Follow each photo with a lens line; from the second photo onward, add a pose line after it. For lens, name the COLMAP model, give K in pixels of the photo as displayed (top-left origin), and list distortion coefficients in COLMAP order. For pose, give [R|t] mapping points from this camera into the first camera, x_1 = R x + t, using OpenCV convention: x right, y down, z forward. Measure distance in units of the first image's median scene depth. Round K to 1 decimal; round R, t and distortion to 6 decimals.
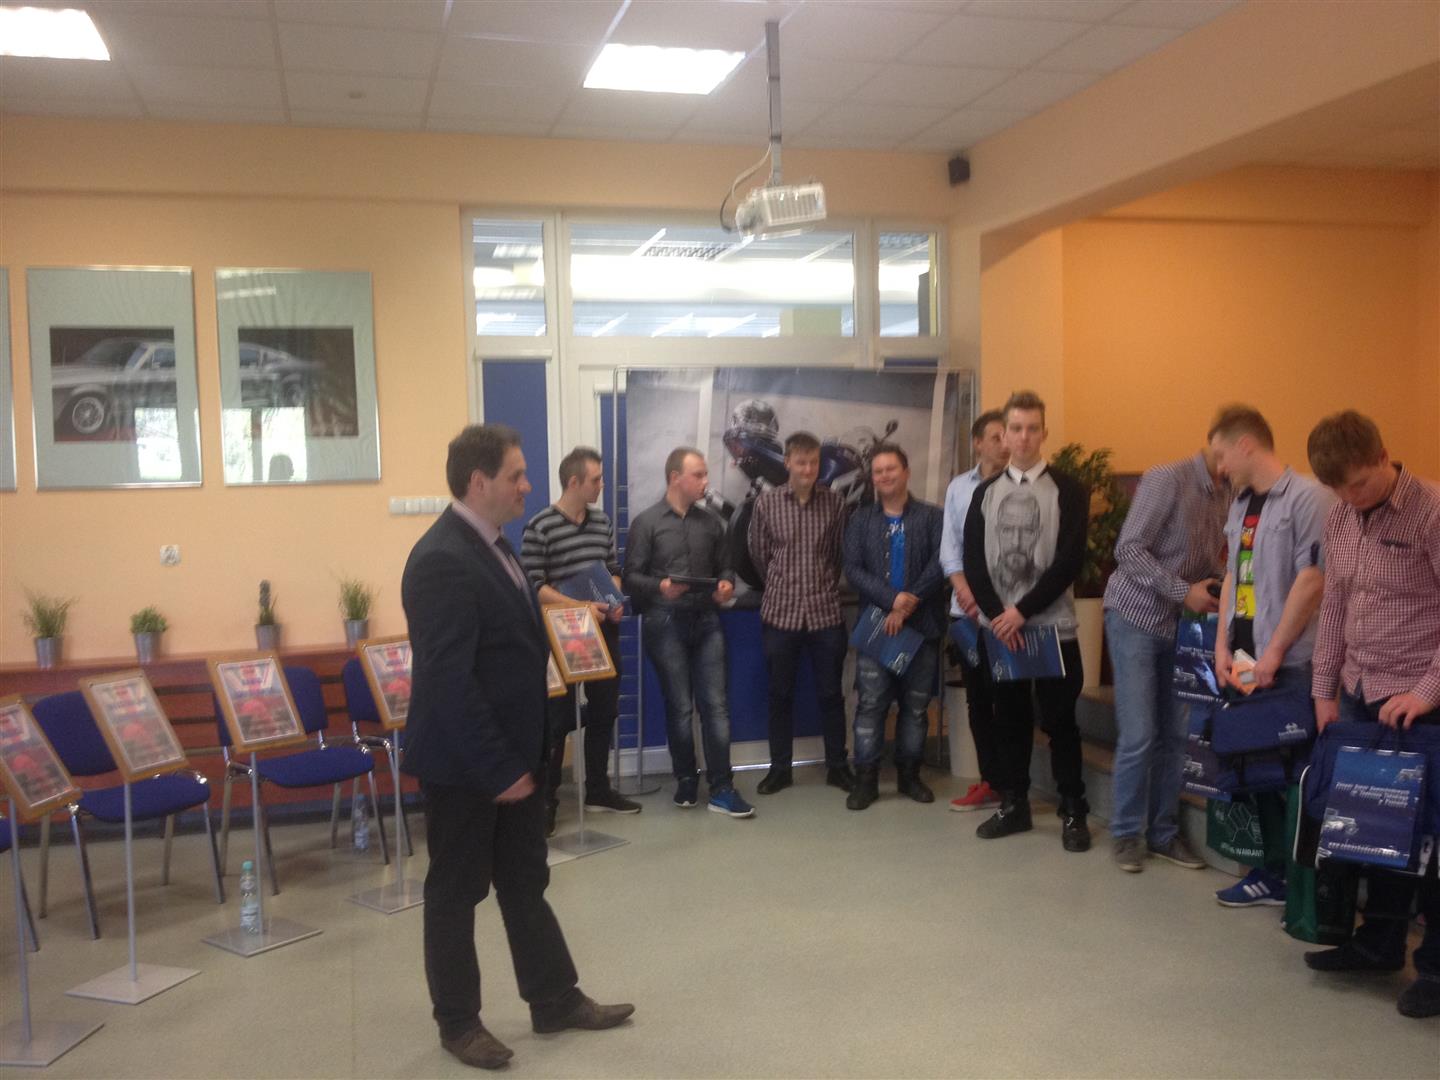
lens RADIAL K [[1330.5, 0, 762.7], [0, 1330.5, 539.4], [0, 0, 1]] dist [0.137206, -0.311292]
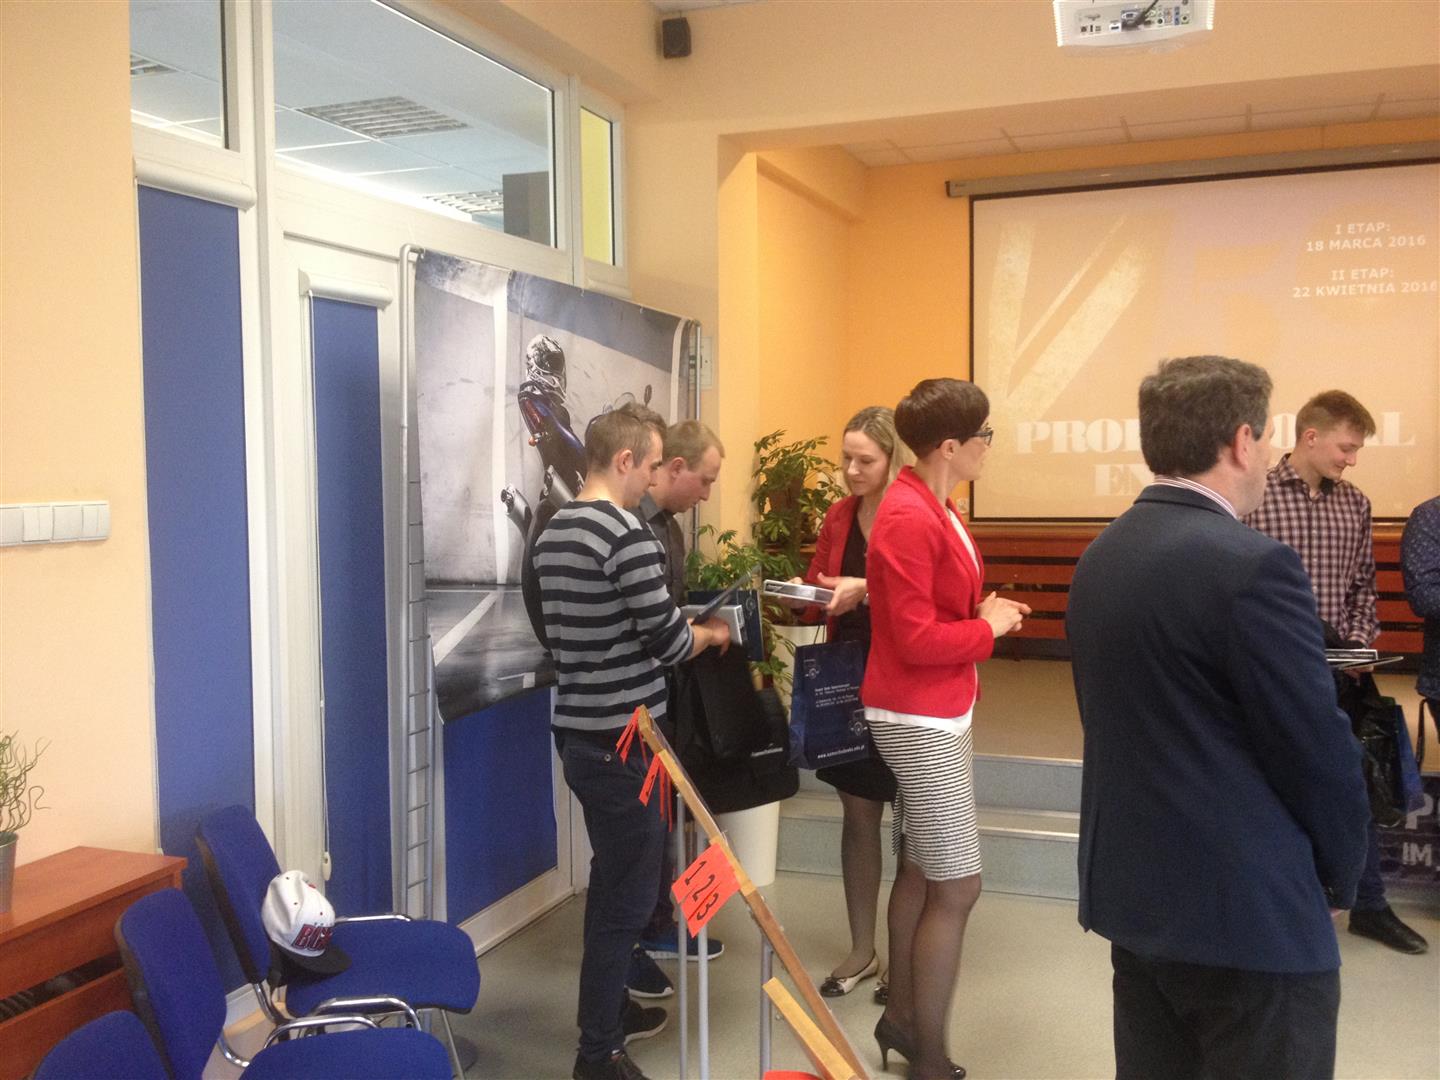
lens RADIAL K [[1355.3, 0, 733.8], [0, 1355.3, 538.1], [0, 0, 1]] dist [0.100851, -0.227093]
pose [[0.602659, -0.024929, 0.797610, -0.449489], [0.032728, 0.999443, 0.006508, -0.015944], [-0.797328, 0.022182, 0.603139, 0.585178]]
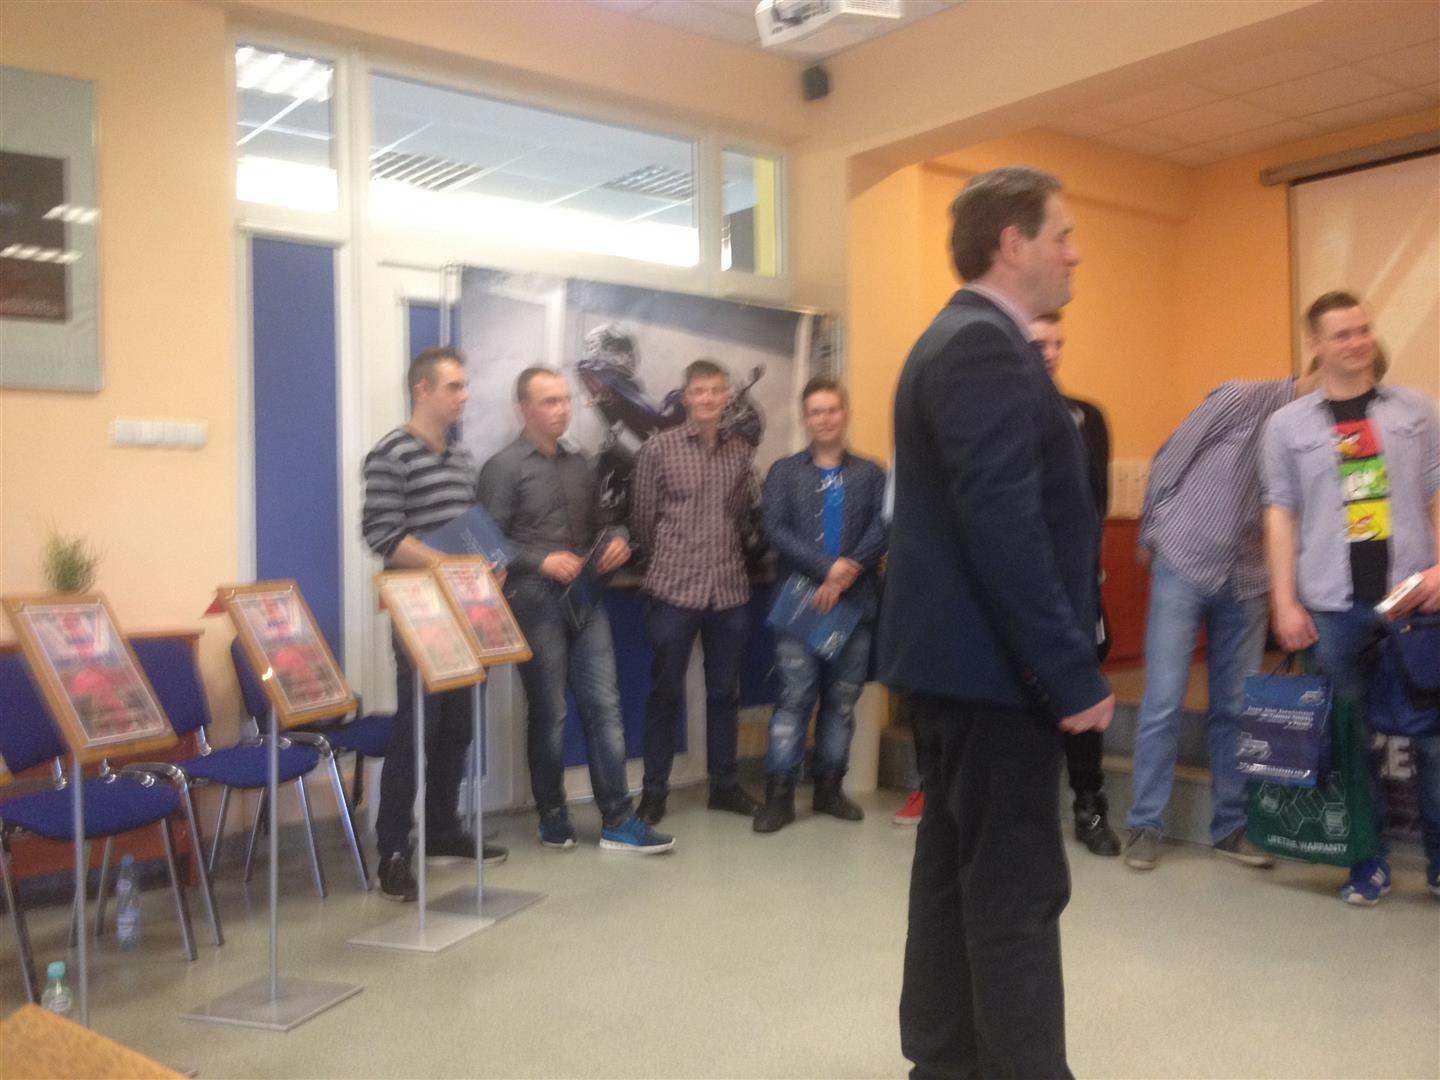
lens RADIAL K [[1330.5, 0, 762.7], [0, 1330.5, 539.4], [0, 0, 1]] dist [0.137206, -0.311292]
pose [[0.926874, 0.015816, 0.375040, -0.222926], [0.002435, 0.998838, -0.048142, 0.062129], [-0.375365, 0.045534, 0.925758, 0.246466]]
